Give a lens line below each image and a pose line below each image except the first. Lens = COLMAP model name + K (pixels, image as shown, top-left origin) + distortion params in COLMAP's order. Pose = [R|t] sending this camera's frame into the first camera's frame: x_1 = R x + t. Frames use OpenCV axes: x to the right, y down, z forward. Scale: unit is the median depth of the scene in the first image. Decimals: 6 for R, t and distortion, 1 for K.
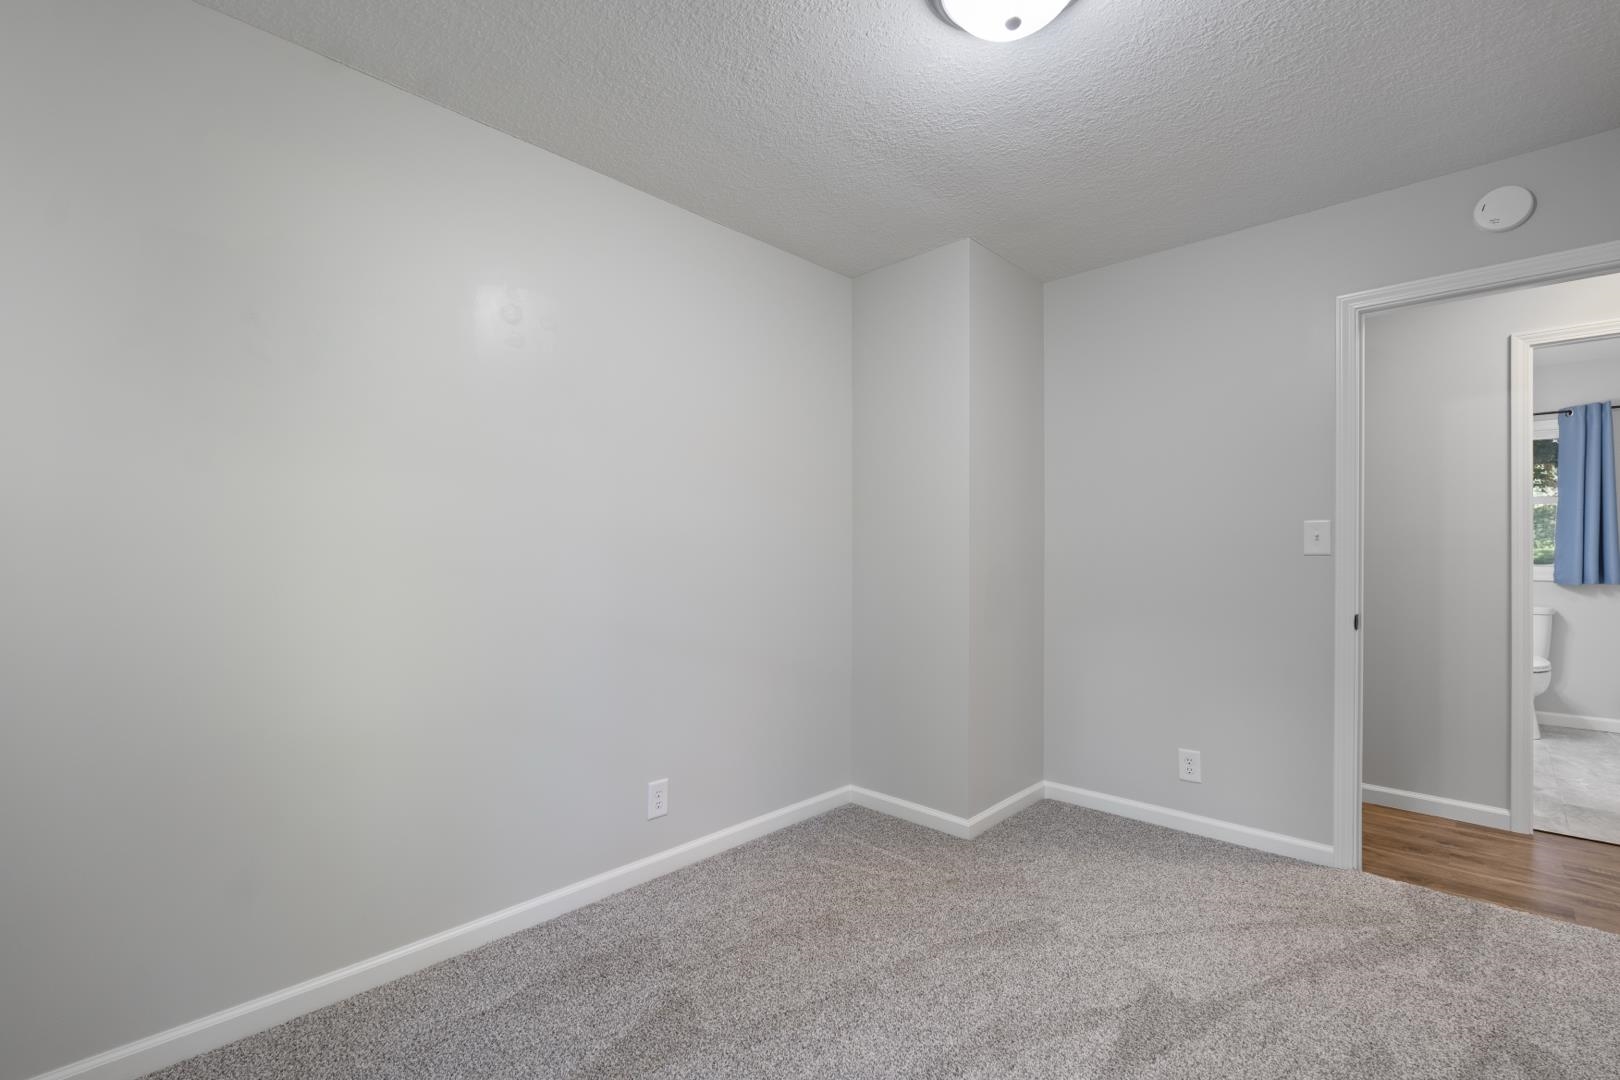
lens RADIAL K [[719.1, 0, 807.6], [0, 719.1, 555.5], [0, 0, 1]] dist [0.000467, 0.000276]
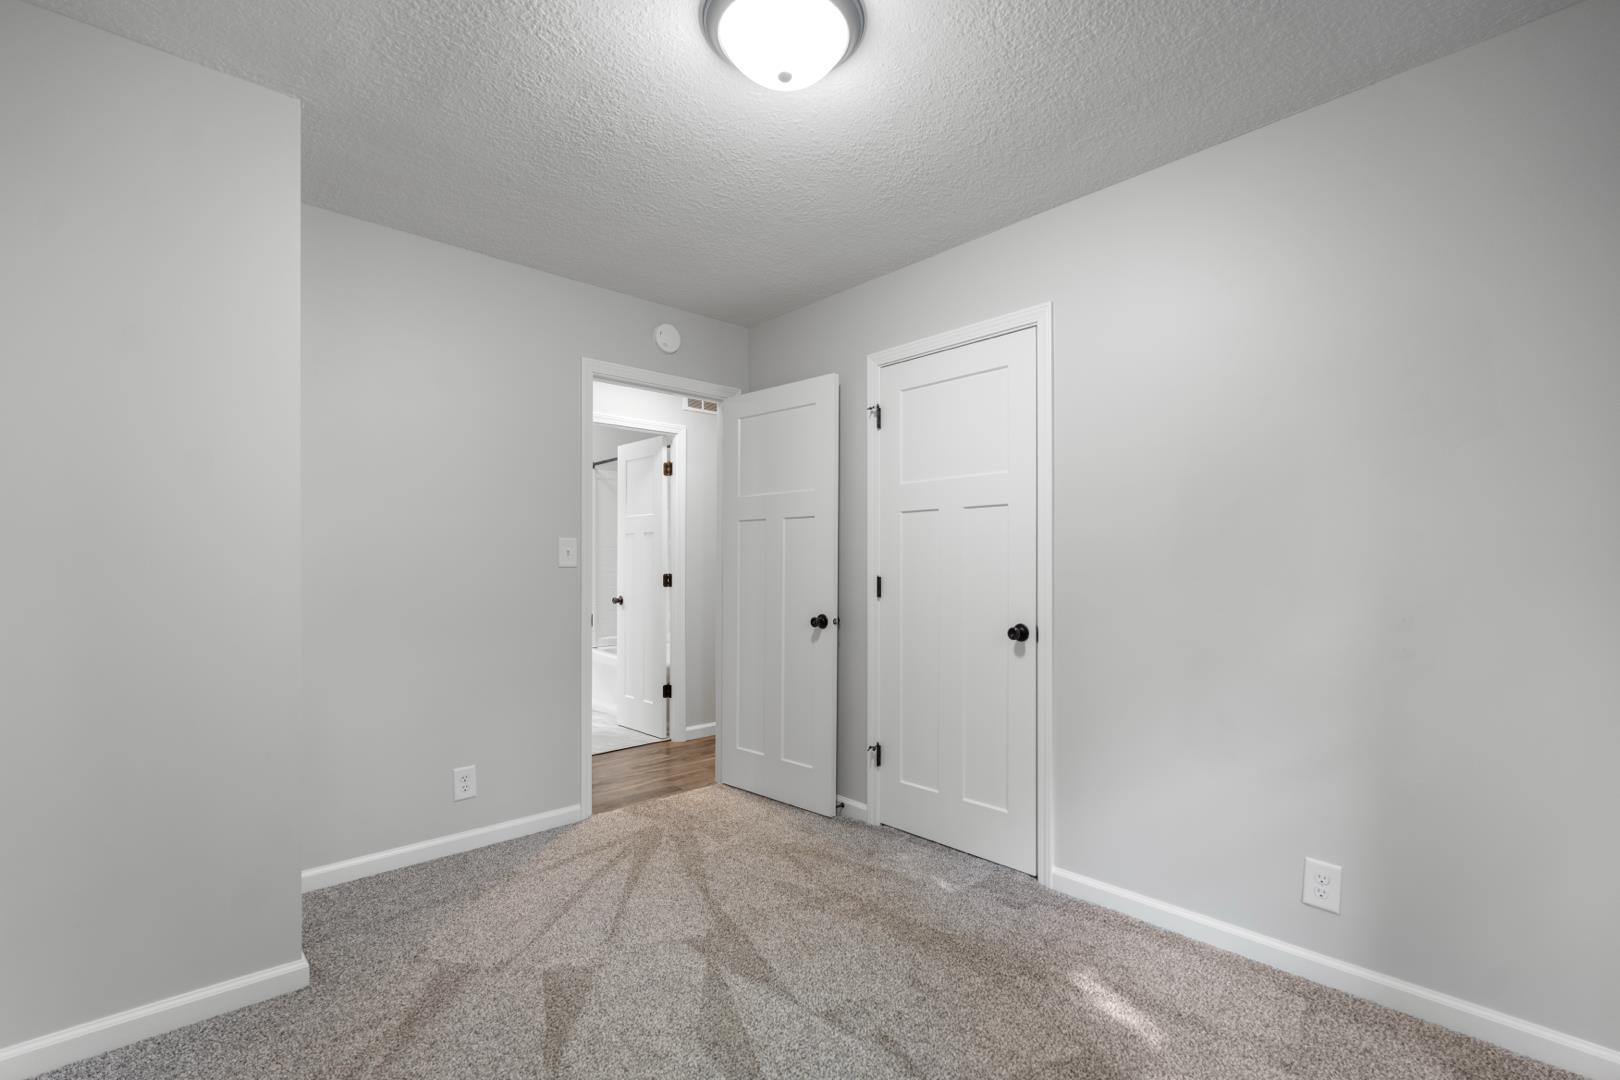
lens RADIAL K [[728.8, 0, 809.7], [0, 728.8, 576.9], [0, 0, 1]] dist [-0.000402, 0.000007]
pose [[0.052787, -0.017975, 0.998444, -0.523342], [0.006023, 0.999826, 0.017682, -0.004092], [-0.998588, 0.005080, 0.052886, 0.579509]]
